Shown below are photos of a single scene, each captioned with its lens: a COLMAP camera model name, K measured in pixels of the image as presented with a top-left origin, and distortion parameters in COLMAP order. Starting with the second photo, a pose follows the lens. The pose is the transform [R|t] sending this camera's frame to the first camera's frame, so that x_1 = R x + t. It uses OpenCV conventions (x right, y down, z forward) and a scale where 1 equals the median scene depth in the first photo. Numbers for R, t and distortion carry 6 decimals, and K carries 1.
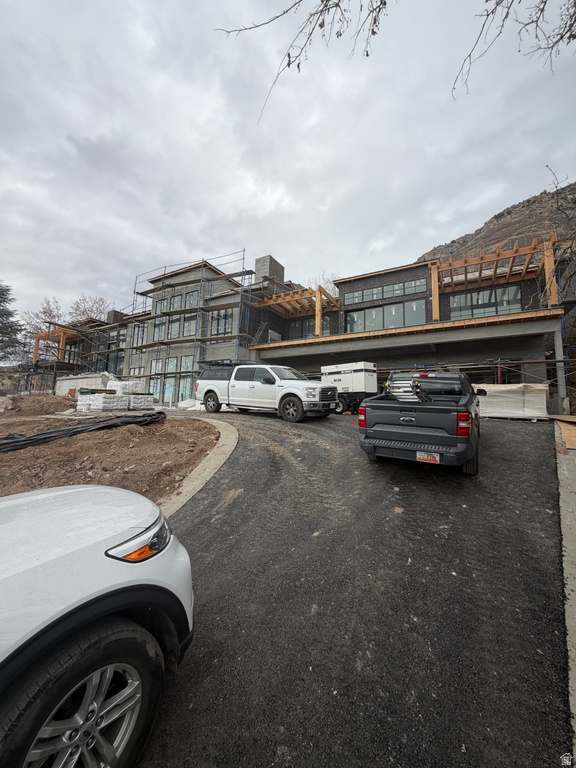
lens RADIAL K [[308.0, 0, 287.3], [0, 308.0, 385.4], [0, 0, 1]] dist [0.002602, 0.000101]
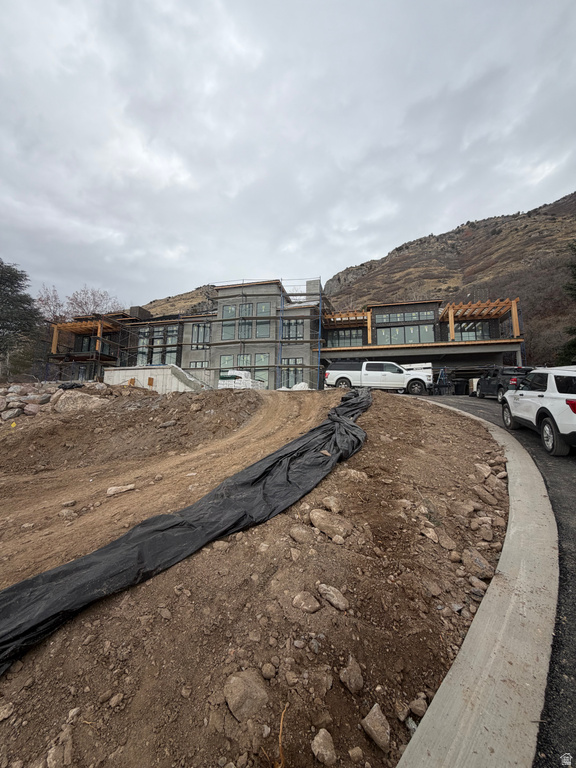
lens RADIAL K [[308.0, 0, 289.1], [0, 308.0, 383.2], [0, 0, 1]] dist [0.002602, 0.000101]
pose [[0.963208, 0.027397, 0.267359, -0.578201], [-0.021024, 0.999423, -0.026668, 0.057550], [-0.267935, 0.020066, 0.963228, -0.237545]]
